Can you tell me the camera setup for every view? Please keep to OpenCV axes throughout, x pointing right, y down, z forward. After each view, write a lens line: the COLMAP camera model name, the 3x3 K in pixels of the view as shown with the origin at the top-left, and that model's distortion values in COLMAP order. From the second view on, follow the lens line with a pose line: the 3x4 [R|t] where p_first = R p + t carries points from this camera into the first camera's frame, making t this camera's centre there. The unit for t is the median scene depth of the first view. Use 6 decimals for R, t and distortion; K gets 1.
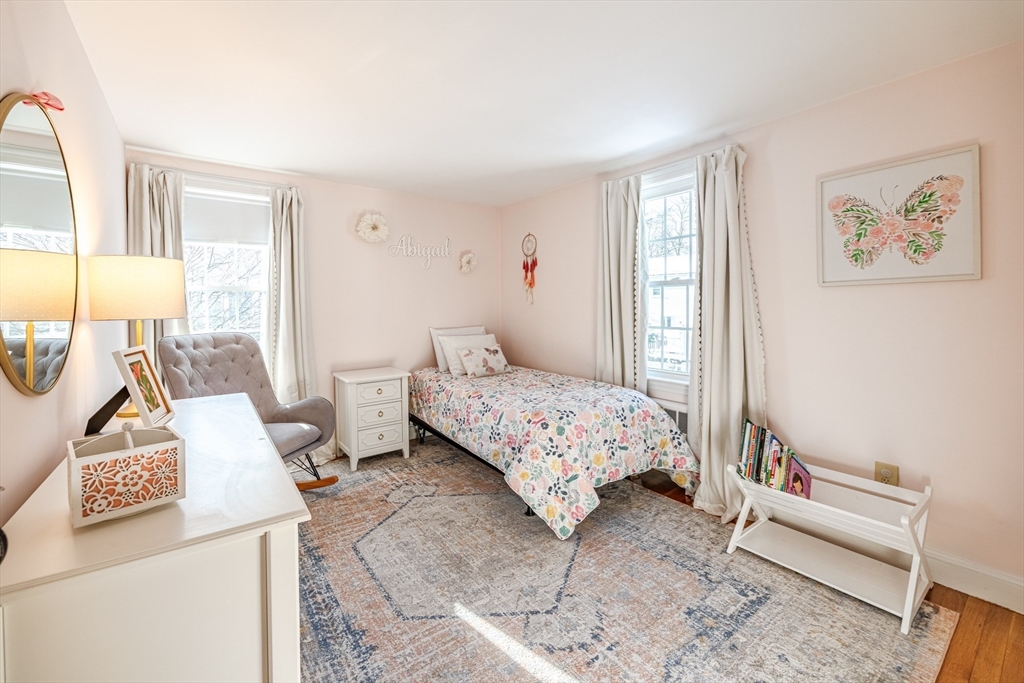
lens RADIAL K [[406.1, 0, 472.7], [0, 406.1, 309.3], [0, 0, 1]] dist [0.002132, -0.000503]
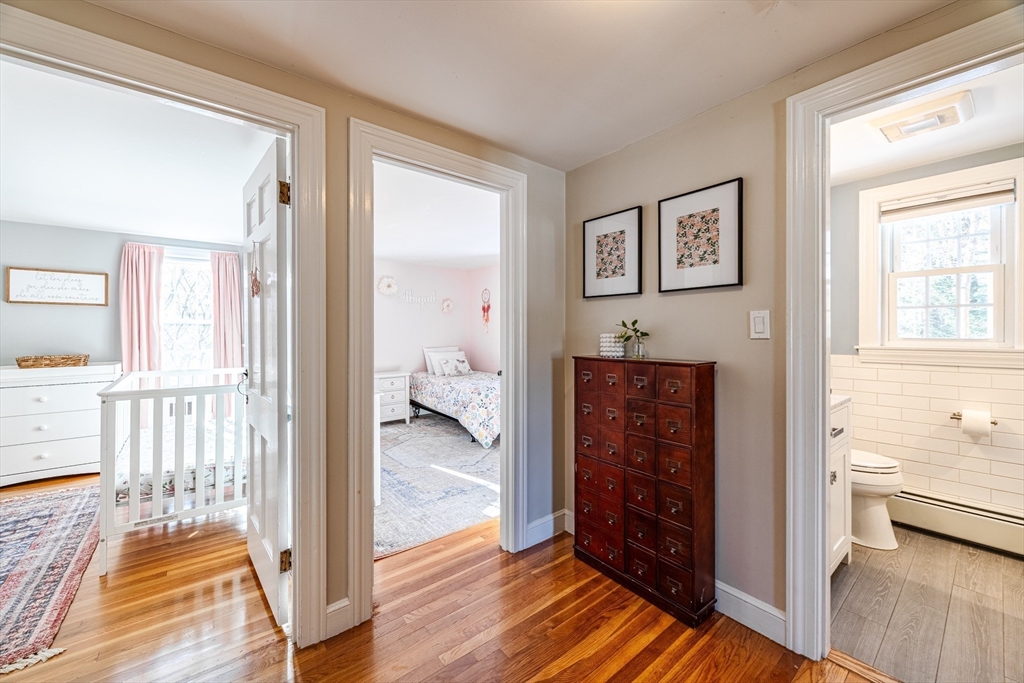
lens RADIAL K [[406.1, 0, 498.8], [0, 406.1, 333.6], [0, 0, 1]] dist [0.002132, -0.000503]
pose [[0.997742, 0.003998, 0.067048, 0.118664], [-0.003444, 0.999959, -0.008380, 0.006423], [-0.067078, 0.008131, 0.997715, -0.854444]]
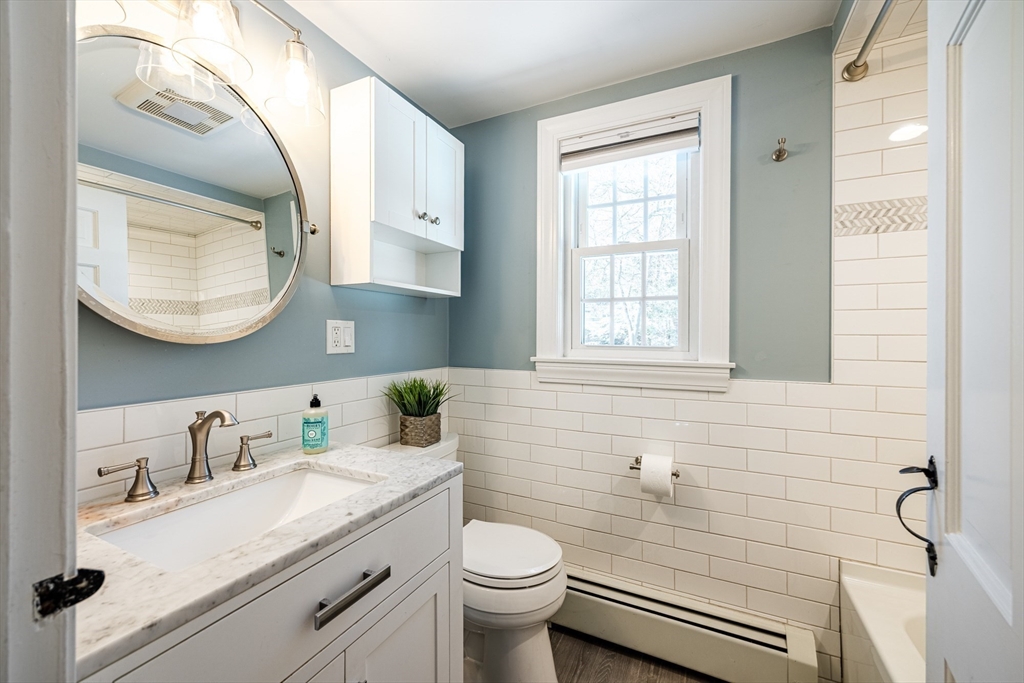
lens RADIAL K [[406.1, 0, 516.0], [0, 406.1, 336.6], [0, 0, 1]] dist [0.002132, -0.000503]
pose [[0.879807, 0.008291, 0.475259, 0.787046], [-0.003959, 0.999941, -0.010115, -0.002248], [-0.475315, 0.007018, 0.879788, -0.439772]]
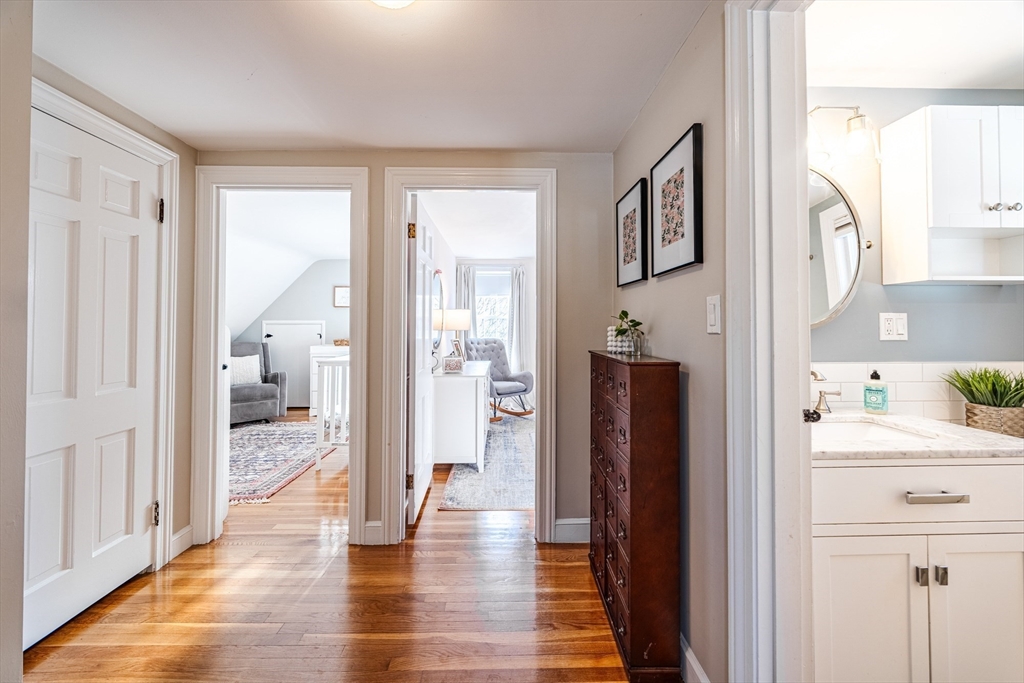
lens RADIAL K [[406.1, 0, 502.6], [0, 406.1, 319.4], [0, 0, 1]] dist [0.002132, -0.000503]
pose [[0.824018, -0.002283, -0.566559, 0.686550], [-0.012432, 0.999678, -0.022109, 0.004622], [0.566427, 0.025262, 0.823724, -0.763897]]
